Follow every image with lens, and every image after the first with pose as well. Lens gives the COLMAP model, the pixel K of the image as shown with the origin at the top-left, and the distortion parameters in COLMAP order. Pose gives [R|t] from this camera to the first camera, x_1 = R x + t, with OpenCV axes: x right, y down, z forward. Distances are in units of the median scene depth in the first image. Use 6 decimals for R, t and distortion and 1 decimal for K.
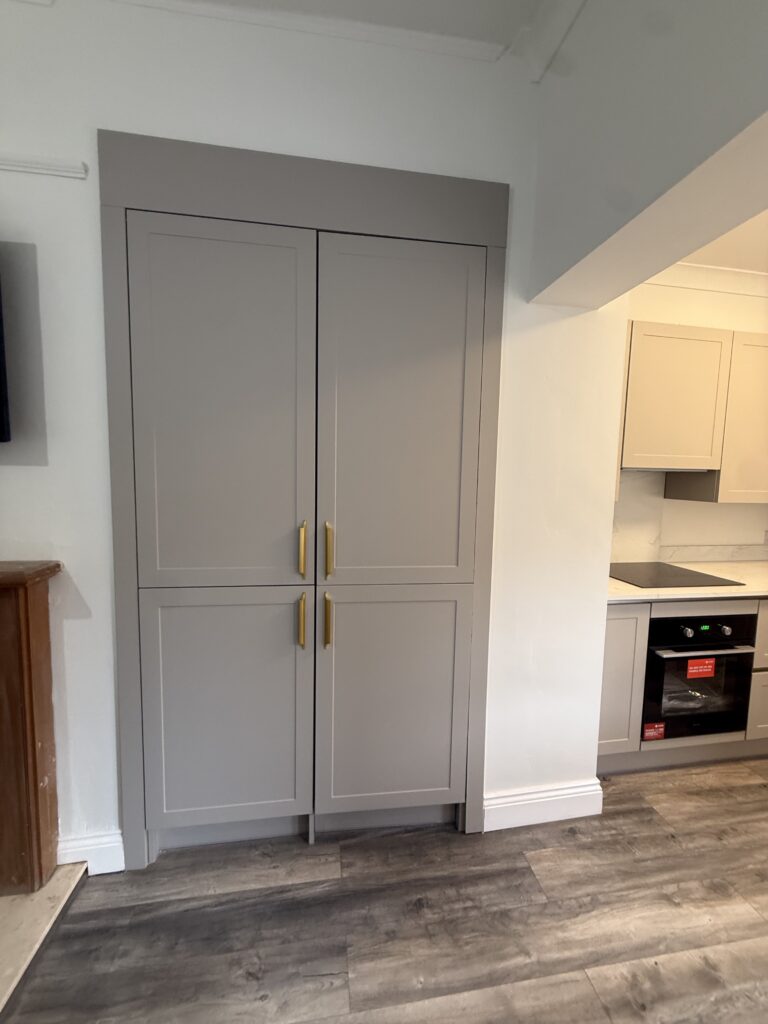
lens RADIAL K [[411.1, 0, 385.3], [0, 411.1, 509.7], [0, 0, 1]] dist [-0.000783, 0.000721]
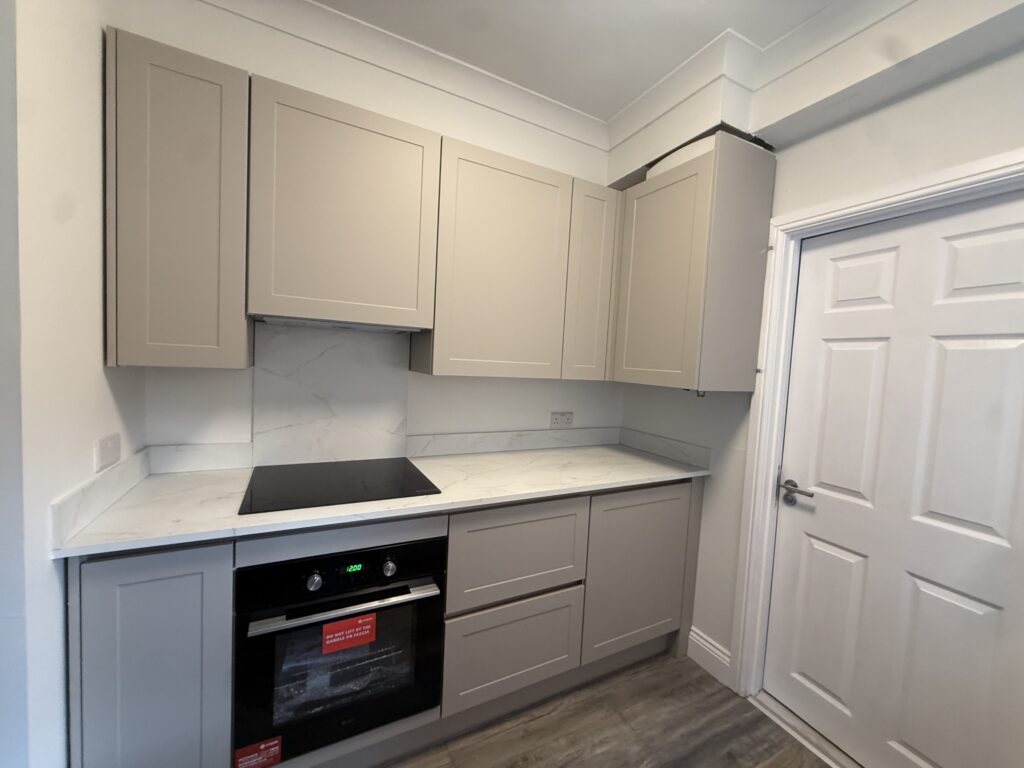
lens RADIAL K [[411.1, 0, 523.0], [0, 411.1, 382.8], [0, 0, 1]] dist [-0.000783, 0.000721]
pose [[0.950547, 0.010113, 0.310417, 1.052768], [-0.004209, 0.999797, -0.019682, 0.013981], [-0.310553, 0.017402, 0.950397, 0.392983]]
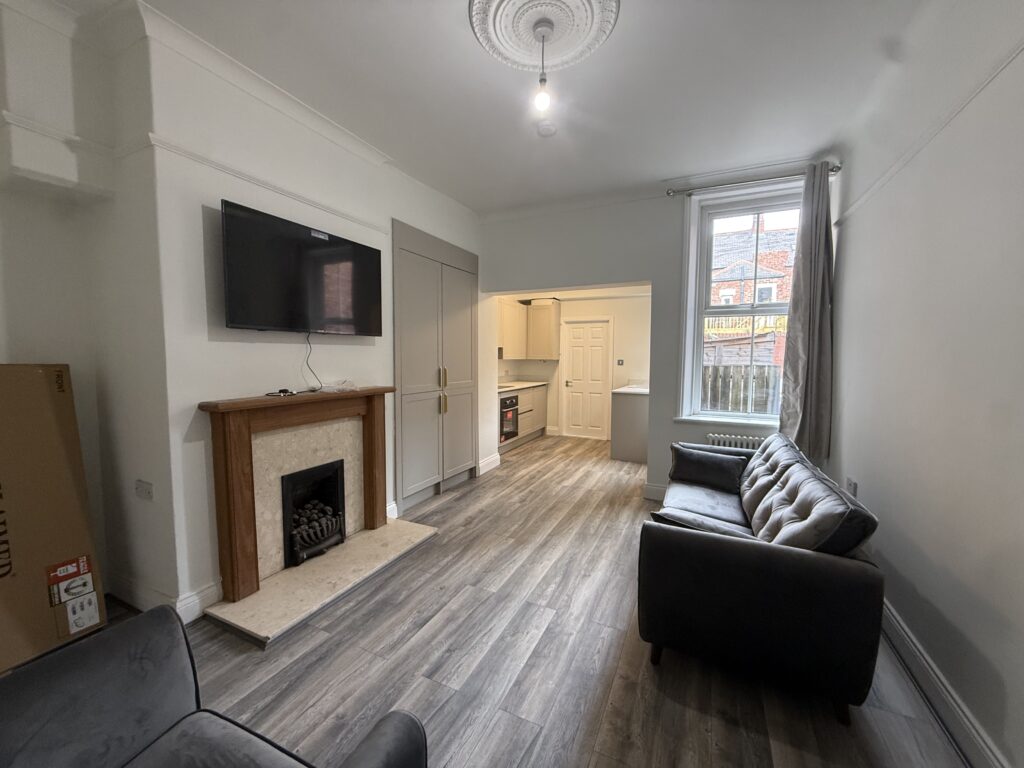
lens RADIAL K [[411.1, 0, 511.2], [0, 411.1, 384.4], [0, 0, 1]] dist [-0.000783, 0.000721]
pose [[0.565343, -0.074469, 0.821487, -2.088879], [0.078837, 0.996235, 0.036055, 0.081642], [-0.821080, 0.044380, 0.569086, -0.888348]]
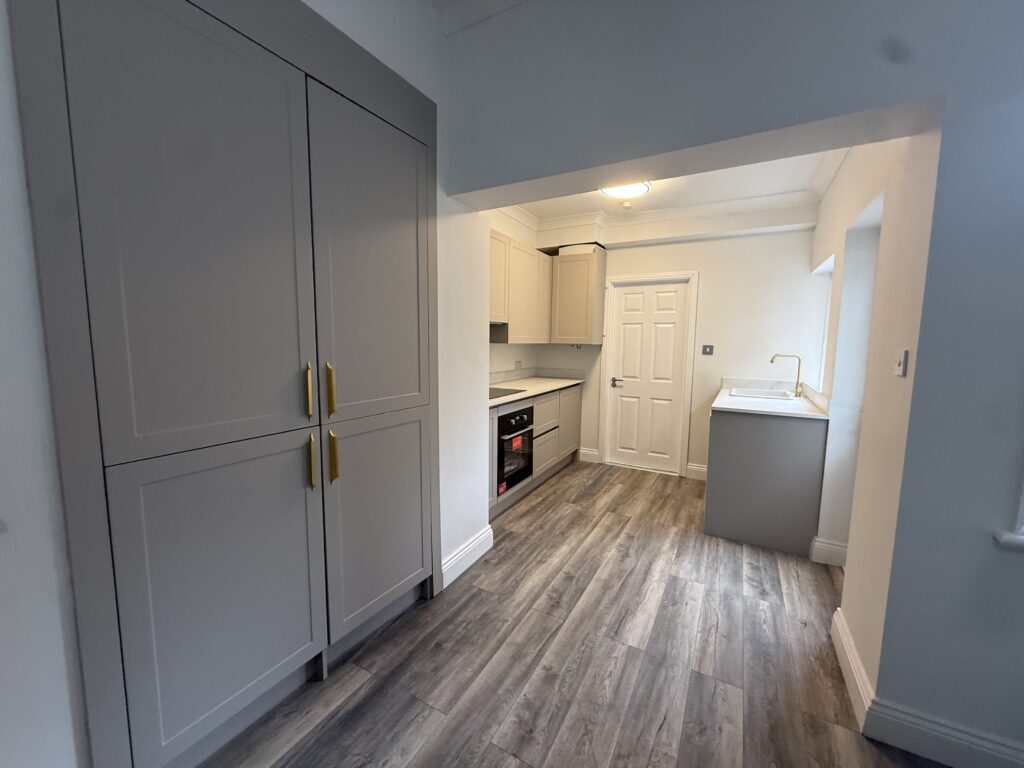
lens RADIAL K [[411.1, 0, 512.7], [0, 411.1, 383.2], [0, 0, 1]] dist [-0.000783, 0.000721]
pose [[0.616279, -0.098449, 0.781350, -0.655538], [0.070680, 0.995066, 0.069629, 0.039751], [-0.784350, 0.012315, 0.620196, -0.018431]]
